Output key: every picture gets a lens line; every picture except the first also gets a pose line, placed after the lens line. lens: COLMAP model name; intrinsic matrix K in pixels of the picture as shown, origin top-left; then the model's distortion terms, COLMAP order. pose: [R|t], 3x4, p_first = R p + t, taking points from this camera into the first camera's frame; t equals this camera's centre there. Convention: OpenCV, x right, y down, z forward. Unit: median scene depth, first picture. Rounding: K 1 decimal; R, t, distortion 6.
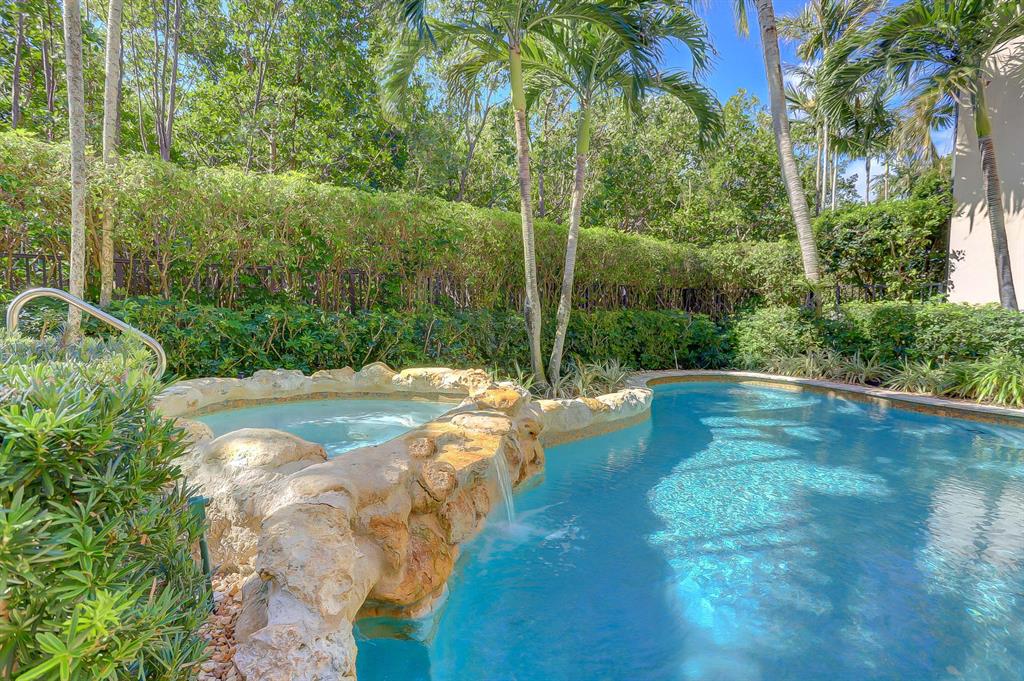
lens RADIAL K [[500.8, 0, 514.8], [0, 500.8, 330.4], [0, 0, 1]] dist [-0.000833, 0.000174]
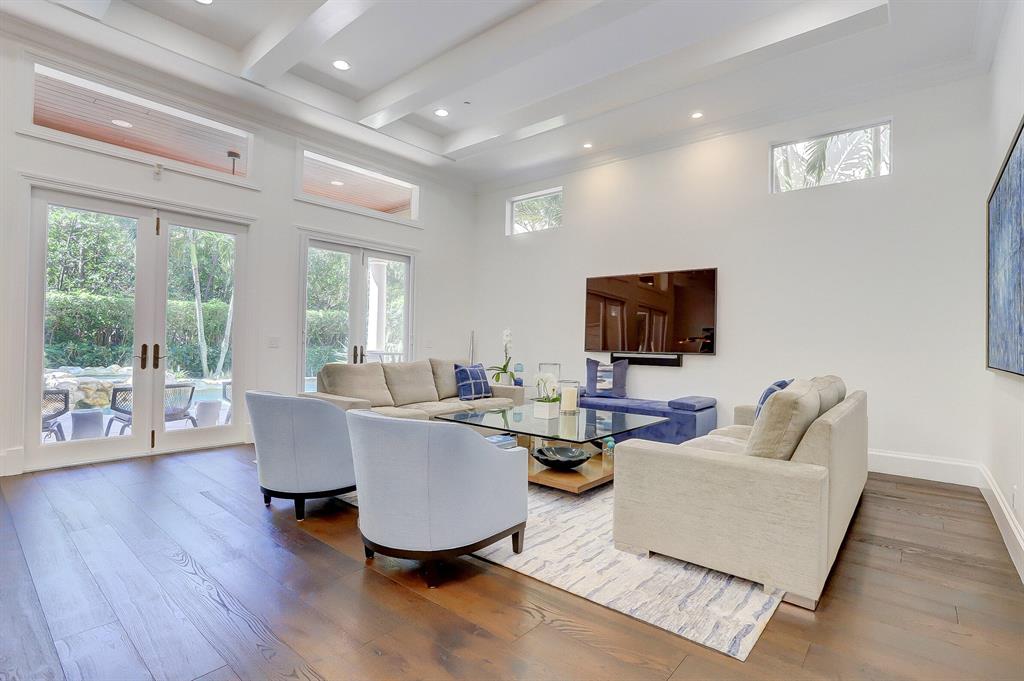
lens RADIAL K [[485.2, 0, 512.0], [0, 485.2, 340.5], [0, 0, 1]] dist [-0.000632, -0.000018]
pose [[0.970340, 0.008671, 0.241591, 1.090035], [0.003830, 0.998680, -0.051225, 0.071795], [-0.241716, 0.050631, 0.969025, -1.919067]]
